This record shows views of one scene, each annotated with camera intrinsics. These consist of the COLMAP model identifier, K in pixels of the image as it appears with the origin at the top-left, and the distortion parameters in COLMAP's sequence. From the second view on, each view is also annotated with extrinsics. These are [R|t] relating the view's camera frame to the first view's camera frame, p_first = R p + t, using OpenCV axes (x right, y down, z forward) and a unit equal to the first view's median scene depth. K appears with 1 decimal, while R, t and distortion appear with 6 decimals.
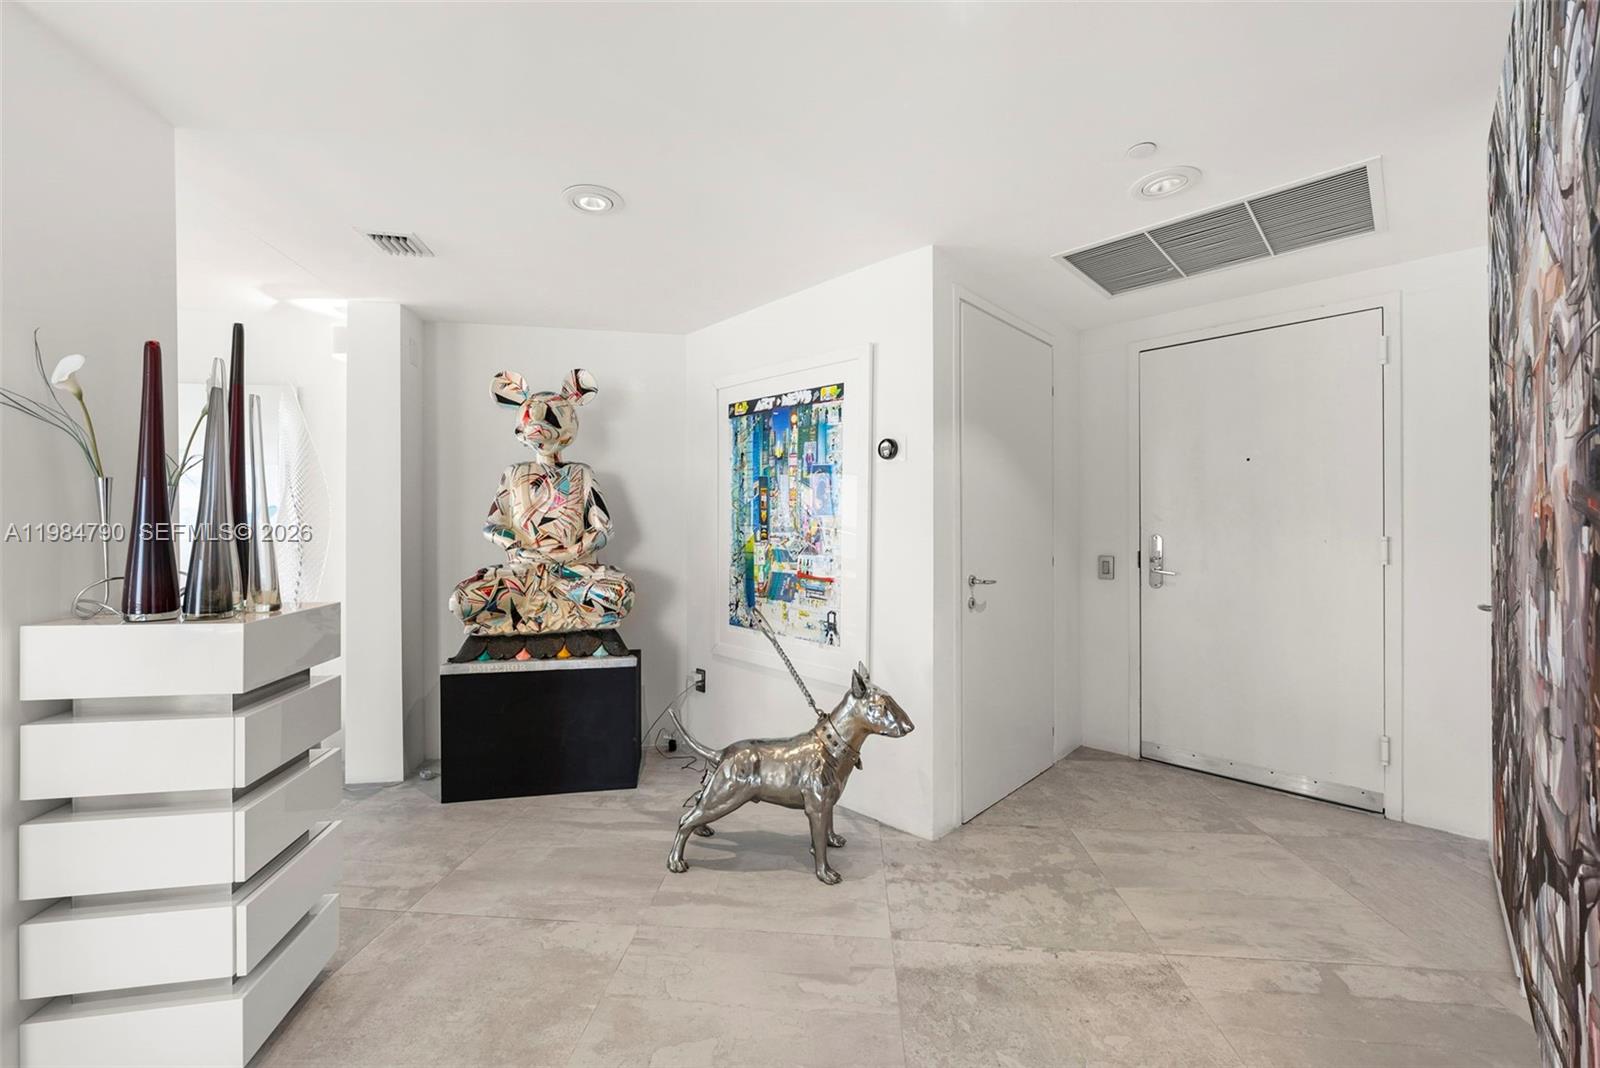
lens RADIAL K [[618.9, 0, 807.9], [0, 618.9, 534.7], [0, 0, 1]] dist [-0.001409, 0.000058]
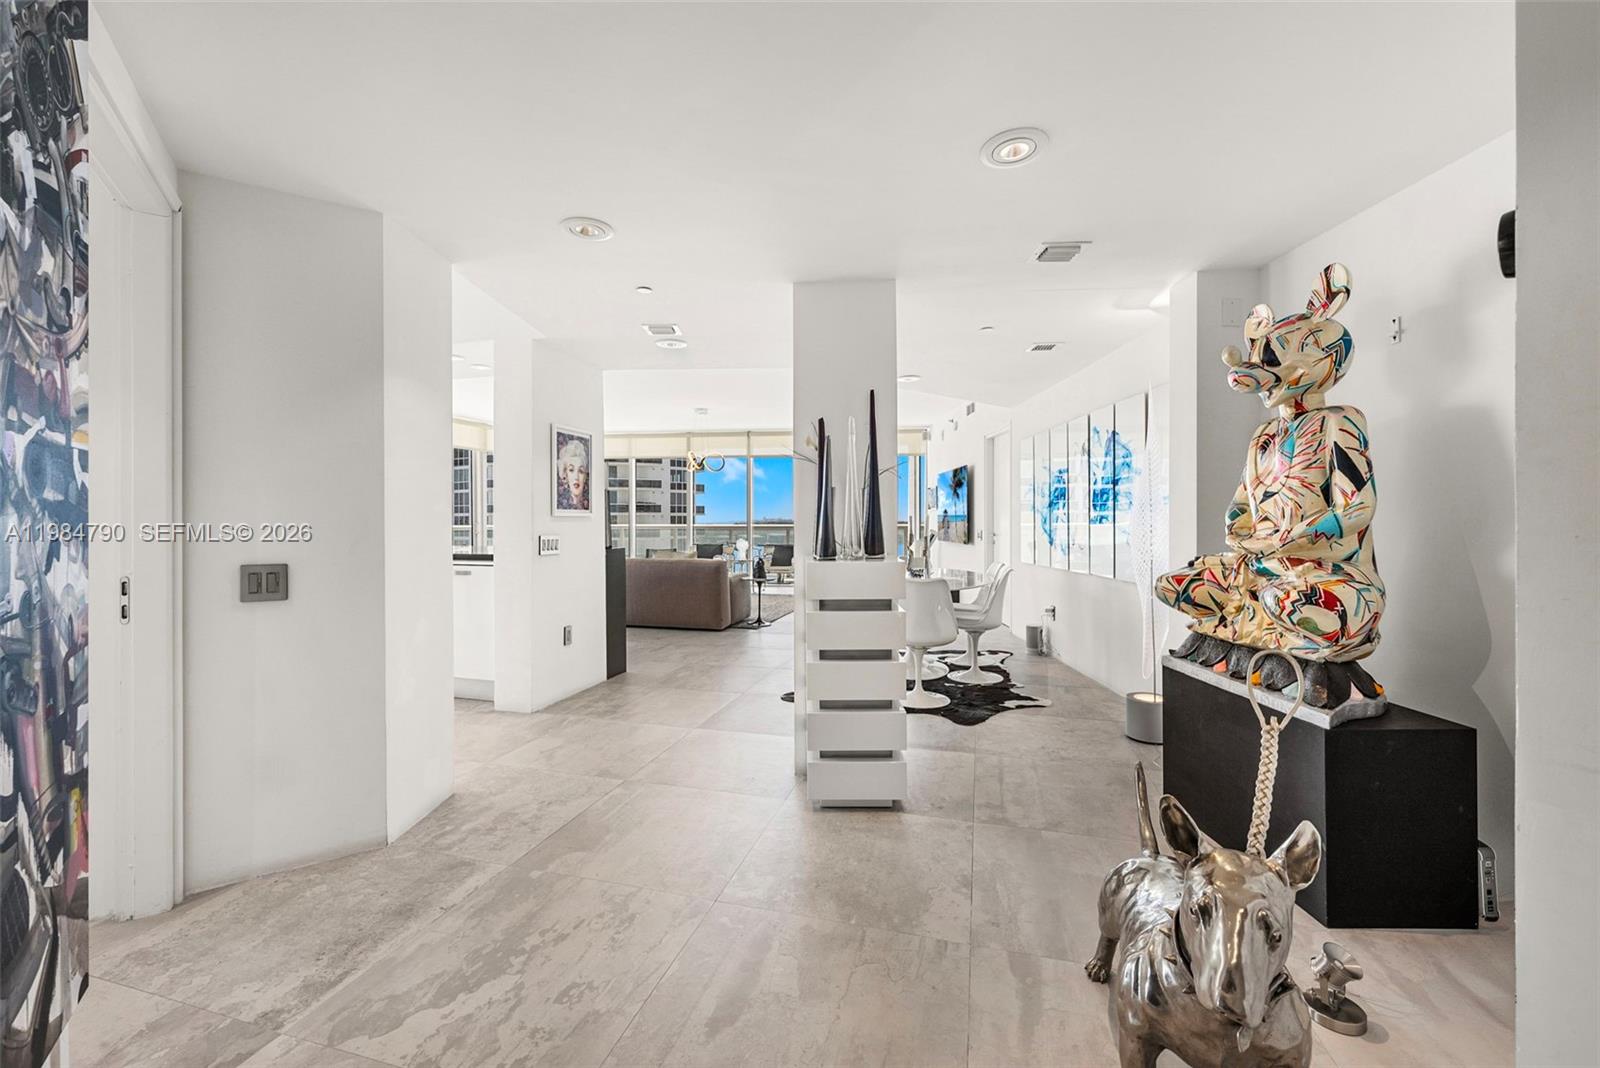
lens RADIAL K [[678.5, 0, 800.3], [0, 678.5, 520.9], [0, 0, 1]] dist [-0.000991, -0.000037]
pose [[-0.218156, 0.006206, -0.975894, 0.495855], [-0.000643, 0.999979, 0.006503, 0.002200], [0.975914, 0.002046, -0.218147, 0.644801]]
